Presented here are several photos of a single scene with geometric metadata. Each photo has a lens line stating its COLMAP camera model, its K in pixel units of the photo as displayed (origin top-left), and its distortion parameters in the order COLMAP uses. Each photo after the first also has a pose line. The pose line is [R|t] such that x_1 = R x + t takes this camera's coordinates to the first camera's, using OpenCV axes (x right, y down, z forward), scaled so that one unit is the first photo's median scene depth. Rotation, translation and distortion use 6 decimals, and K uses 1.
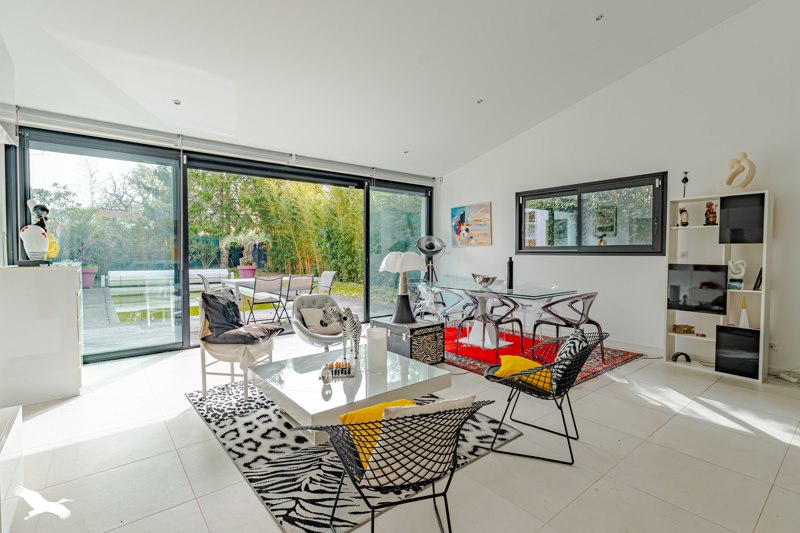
lens RADIAL K [[378.6, 0, 402.2], [0, 378.6, 266.4], [0, 0, 1]] dist [-0.001715, -0.000258]
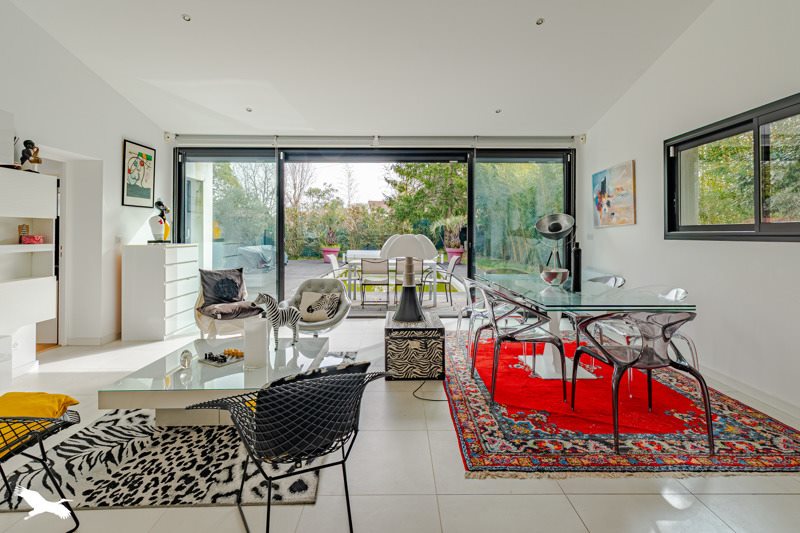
lens RADIAL K [[393.4, 0, 404.9], [0, 393.4, 234.3], [0, 0, 1]] dist [-0.000045, -0.000682]
pose [[0.784715, -0.000164, -0.619857, 0.565973], [-0.024588, 0.999205, -0.031392, -0.011856], [0.619369, 0.039875, 0.784087, 0.342640]]
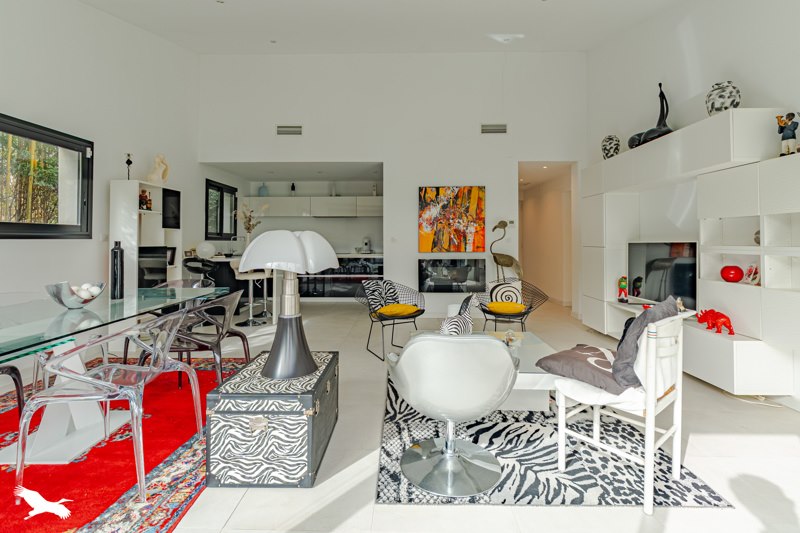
lens RADIAL K [[387.0, 0, 400.4], [0, 387.0, 238.5], [0, 0, 1]] dist [-0.000564, -0.000087]
pose [[-0.762652, -0.000554, 0.646809, -0.470980], [0.021098, 0.999446, 0.025733, -0.041469], [-0.646465, 0.033272, -0.762218, 1.389929]]
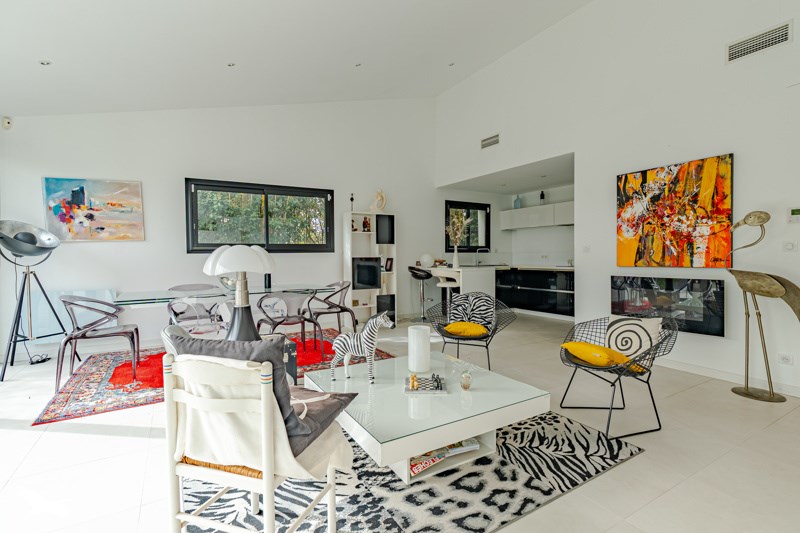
lens RADIAL K [[378.6, 0, 402.2], [0, 378.6, 266.4], [0, 0, 1]] dist [-0.001715, -0.000258]
pose [[0.144294, -0.035734, 0.988889, -0.694357], [0.046382, 0.998494, 0.029313, -0.006860], [-0.988447, 0.041637, 0.145734, 0.645098]]
